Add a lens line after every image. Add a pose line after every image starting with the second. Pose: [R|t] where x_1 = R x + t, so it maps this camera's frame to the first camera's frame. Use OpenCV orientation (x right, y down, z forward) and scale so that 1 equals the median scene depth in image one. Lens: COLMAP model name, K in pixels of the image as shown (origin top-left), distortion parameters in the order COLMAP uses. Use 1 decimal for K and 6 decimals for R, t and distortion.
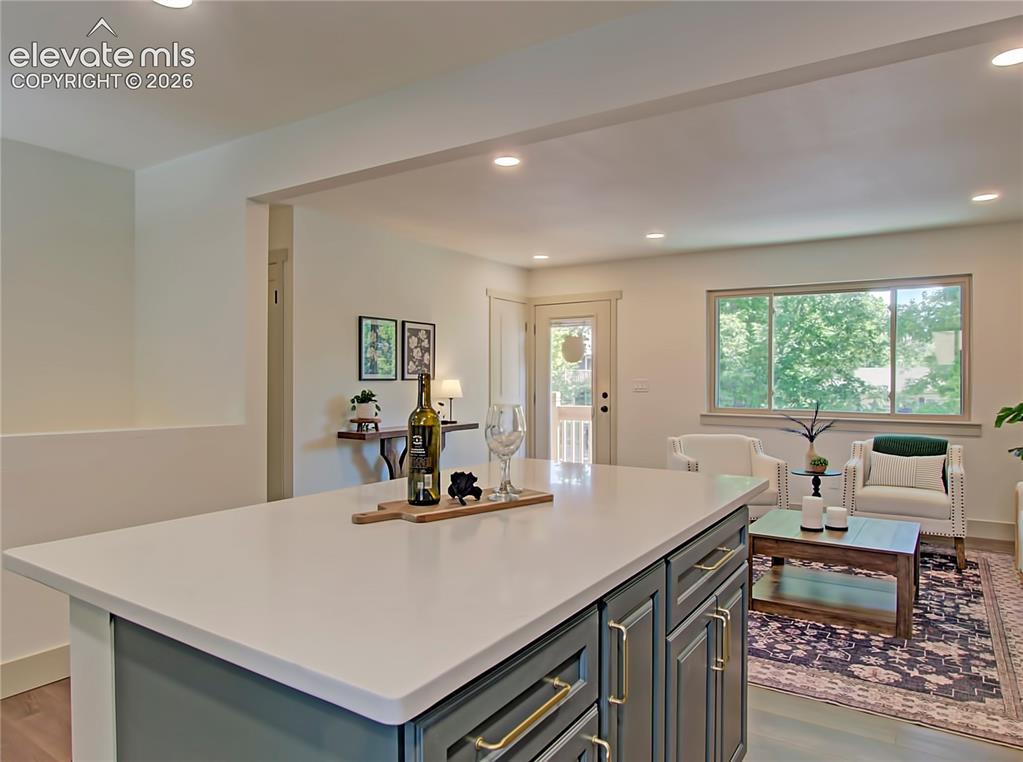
lens RADIAL K [[658.9, 0, 508.9], [0, 658.9, 379.8], [0, 0, 1]] dist [0.001625, -0.000393]
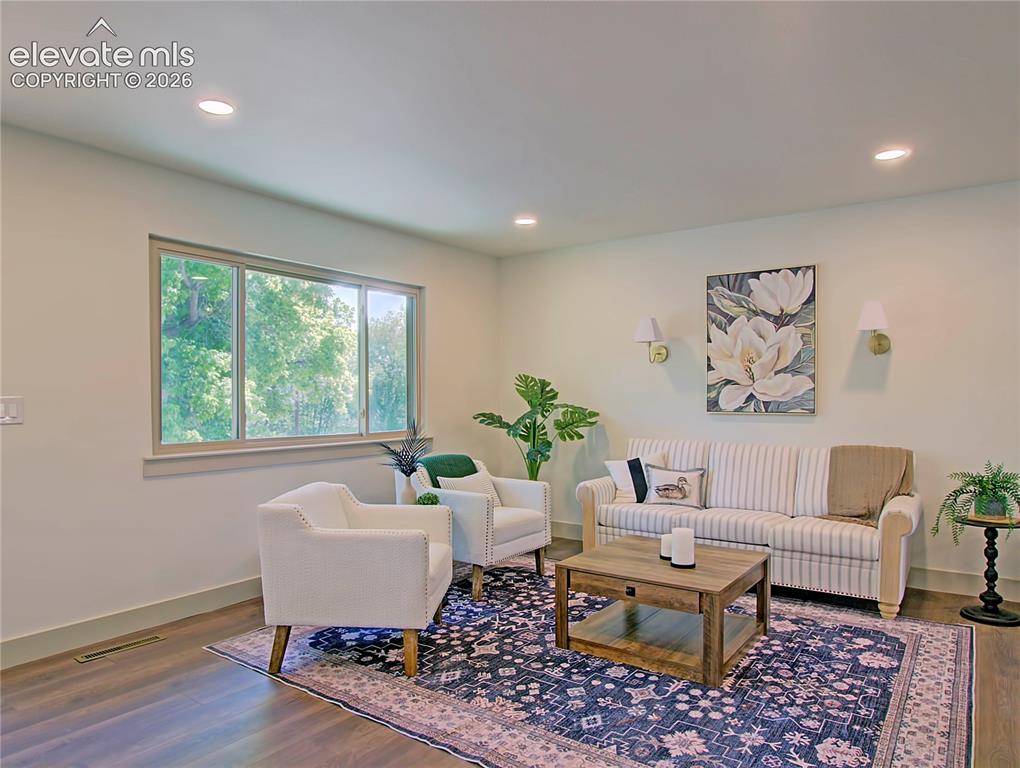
lens RADIAL K [[669.1, 0, 507.8], [0, 669.1, 388.6], [0, 0, 1]] dist [-0.017131, -0.004293]
pose [[0.038906, 0.006882, 0.999219, -0.501681], [0.008029, 0.999942, -0.007200, 0.001405], [-0.999211, 0.008303, 0.038848, 1.391777]]
